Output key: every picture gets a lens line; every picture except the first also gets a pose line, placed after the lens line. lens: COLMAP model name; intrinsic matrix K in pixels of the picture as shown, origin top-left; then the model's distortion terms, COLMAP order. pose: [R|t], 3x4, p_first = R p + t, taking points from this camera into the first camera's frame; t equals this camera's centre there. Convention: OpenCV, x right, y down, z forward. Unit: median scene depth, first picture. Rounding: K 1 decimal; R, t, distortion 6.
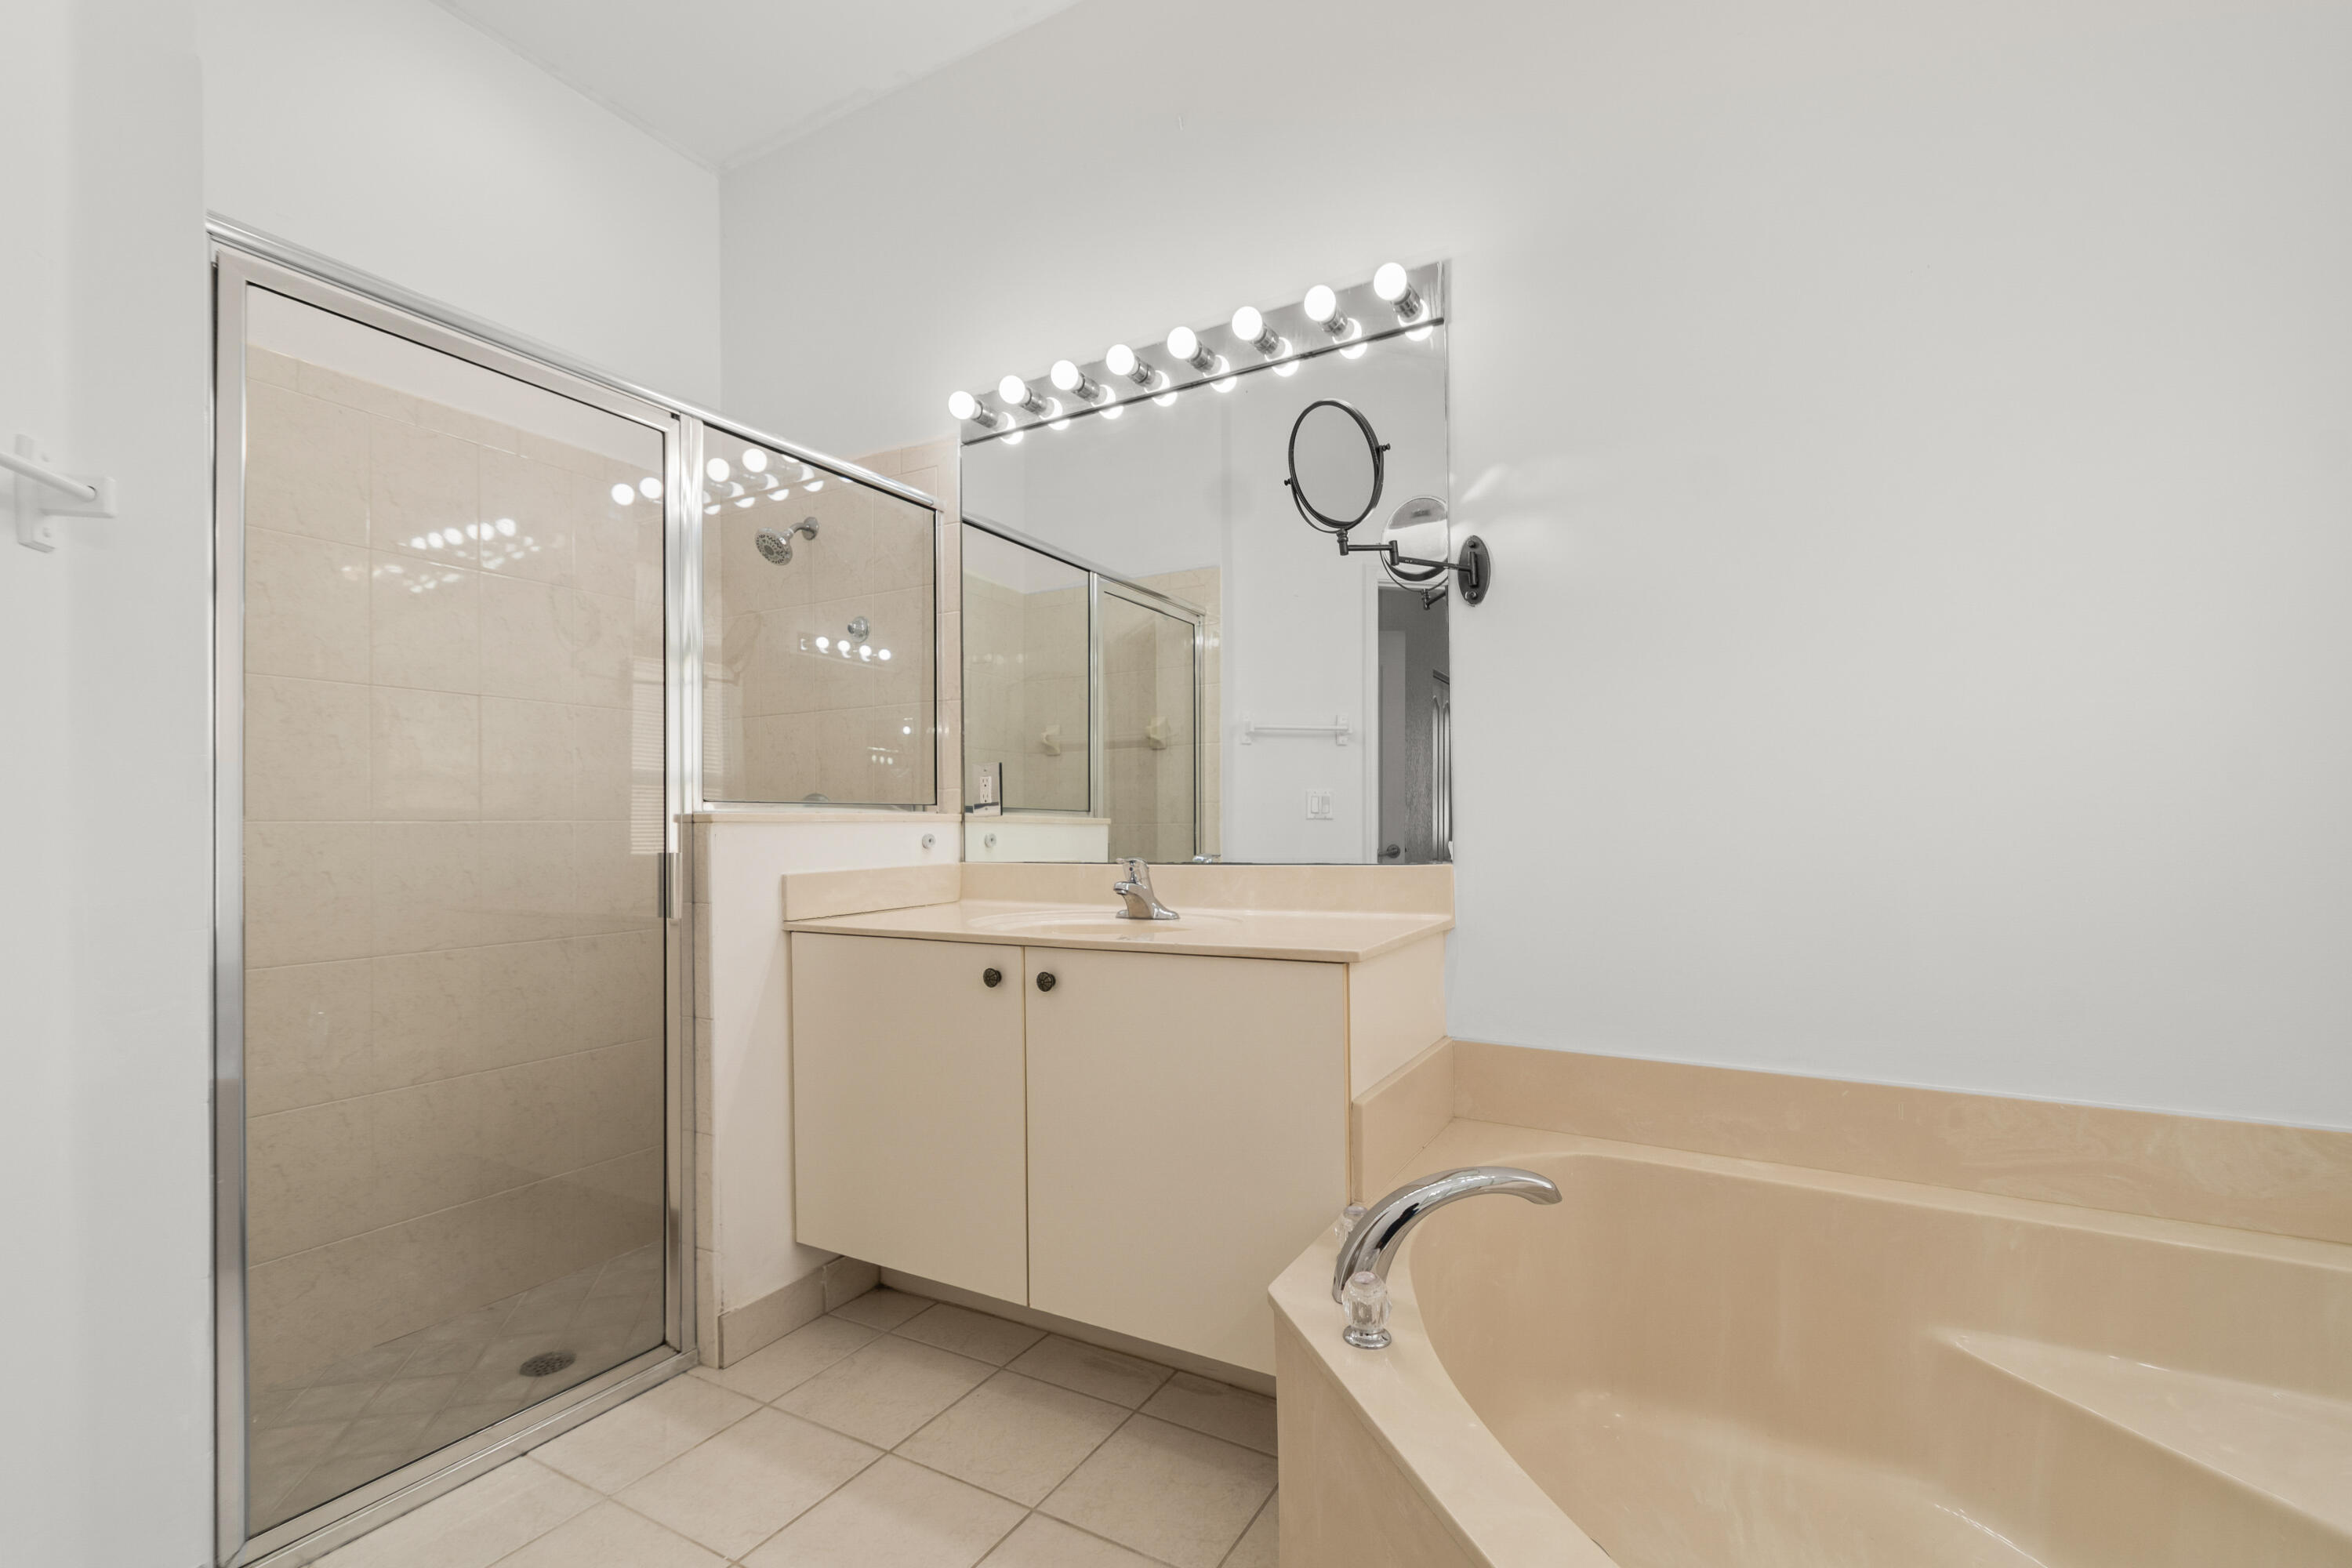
lens RADIAL K [[1043.2, 0, 1167.6], [0, 1043.2, 817.6], [0, 0, 1]] dist [0.000134, -0.000819]
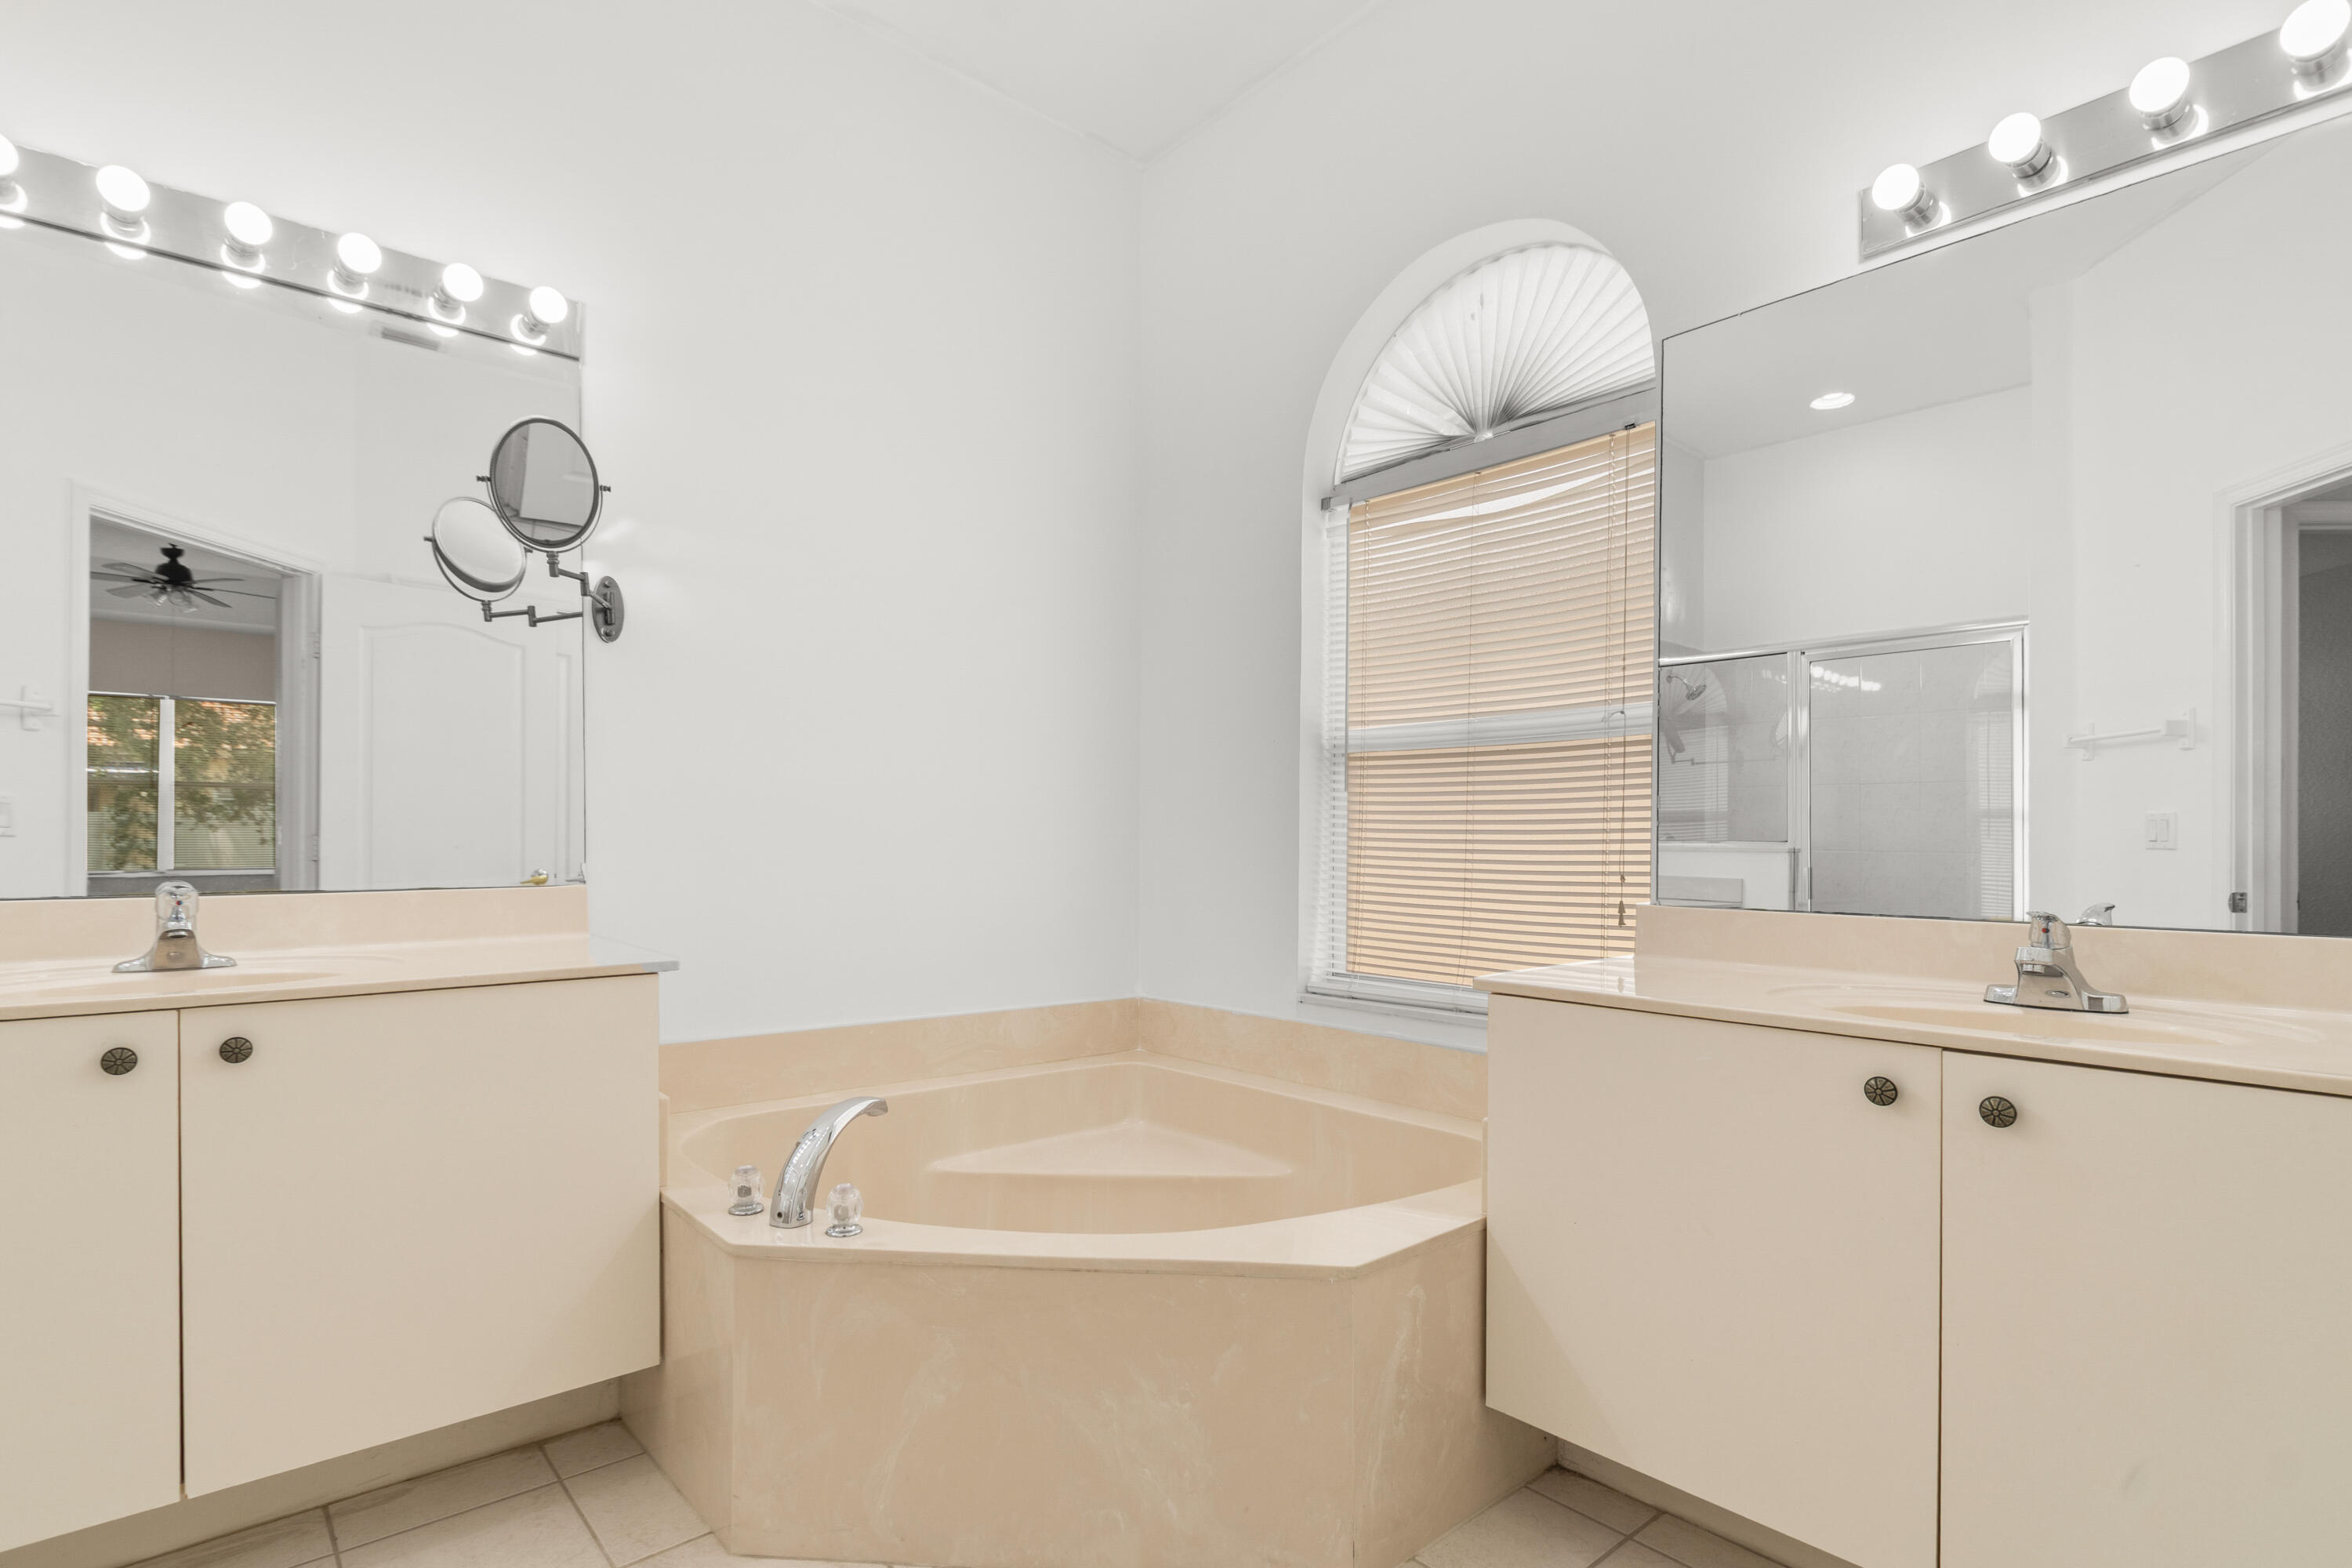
lens RADIAL K [[1124.3, 0, 1174.5], [0, 1124.3, 840.7], [0, 0, 1]] dist [0.001914, 0.000188]
pose [[0.309615, 0.013329, 0.950769, -0.669888], [-0.012339, 0.999874, -0.009999, 0.005213], [-0.950782, -0.008636, 0.309740, 0.095628]]
